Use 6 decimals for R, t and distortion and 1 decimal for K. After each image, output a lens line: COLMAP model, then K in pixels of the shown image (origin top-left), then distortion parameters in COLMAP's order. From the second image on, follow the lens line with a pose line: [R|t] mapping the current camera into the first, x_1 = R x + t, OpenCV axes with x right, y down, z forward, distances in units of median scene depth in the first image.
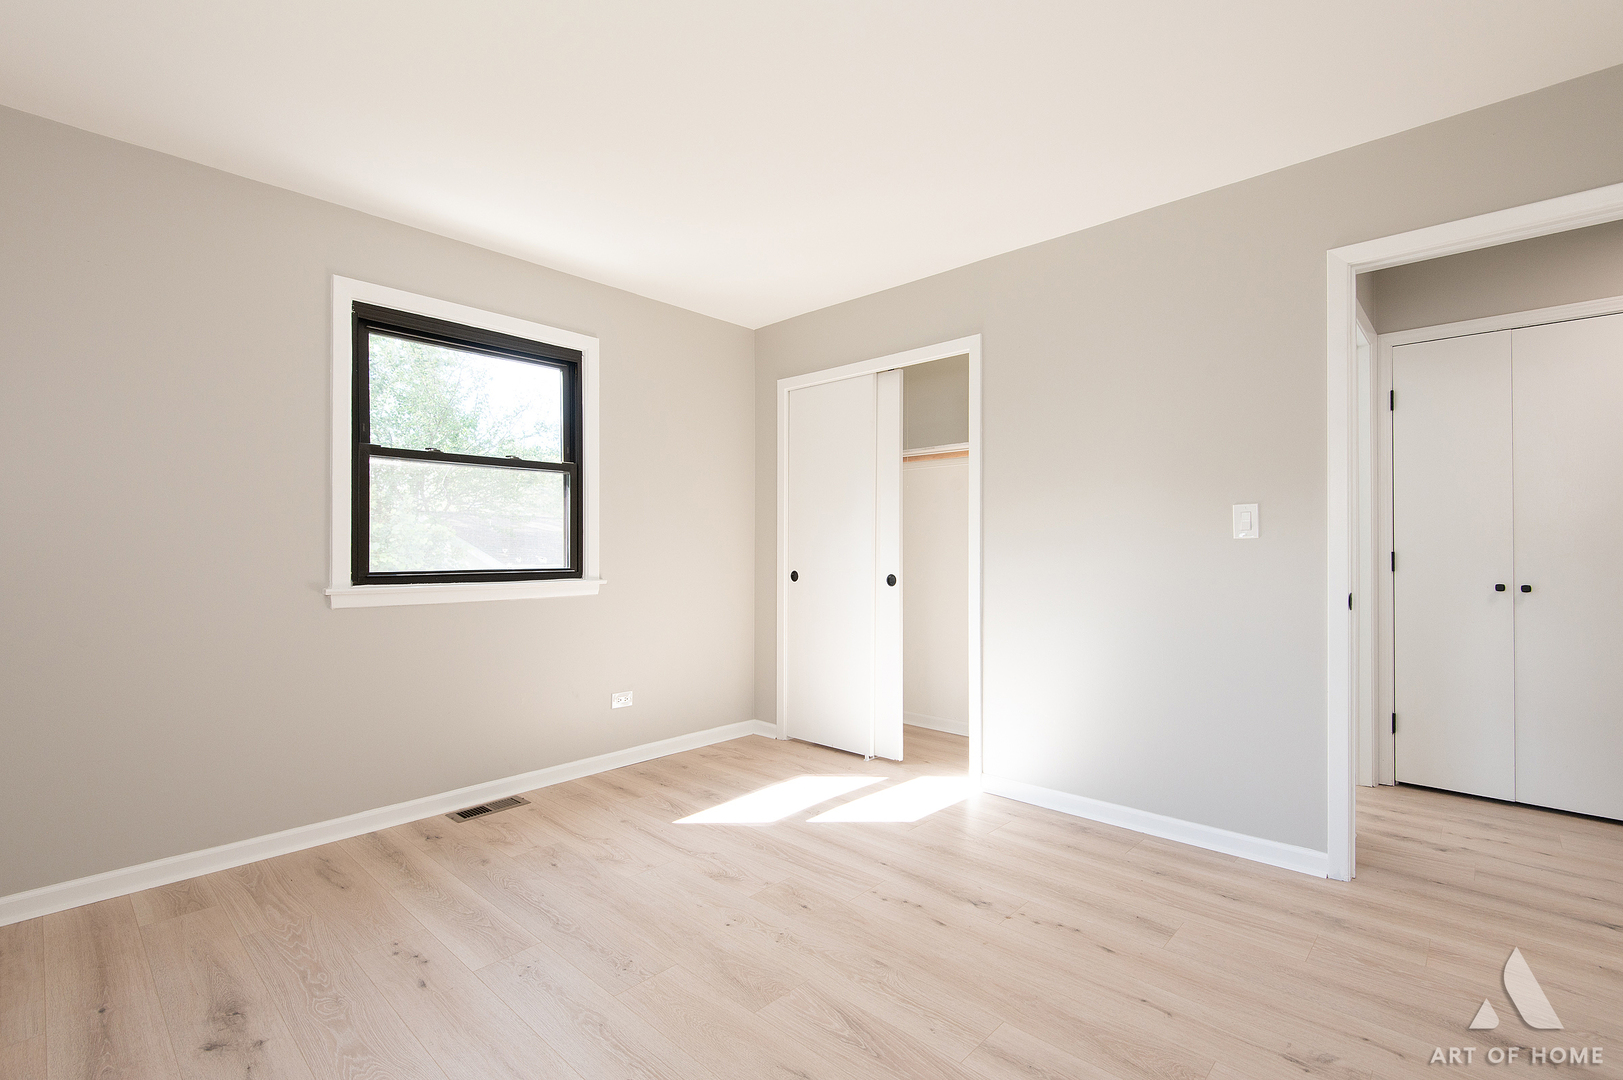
lens RADIAL K [[731.1, 0, 806.9], [0, 731.1, 540.8], [0, 0, 1]] dist [0.038503, -0.019884]
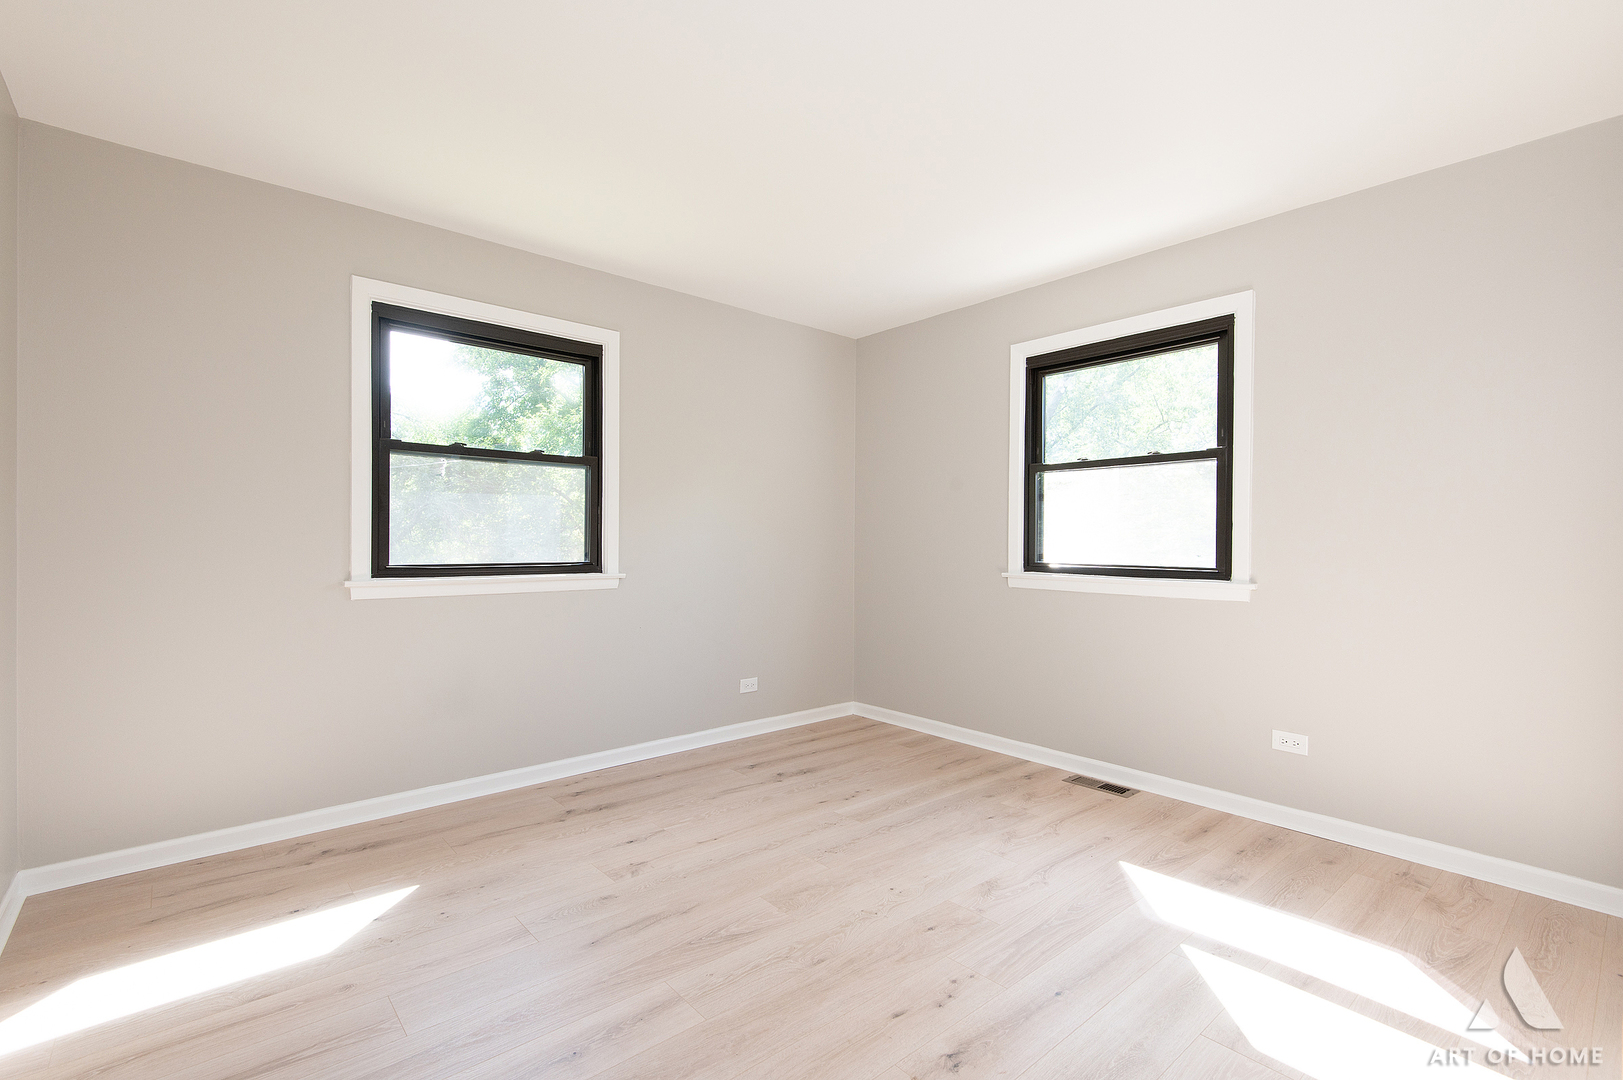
lens RADIAL K [[740.2, 0, 811.5], [0, 740.2, 540.0], [0, 0, 1]] dist [0.001726, 0.000141]
pose [[-0.106114, -0.002320, -0.994351, 0.729623], [-0.000623, 0.999997, -0.002266, 0.006644], [0.994354, 0.000379, -0.106115, 0.734954]]
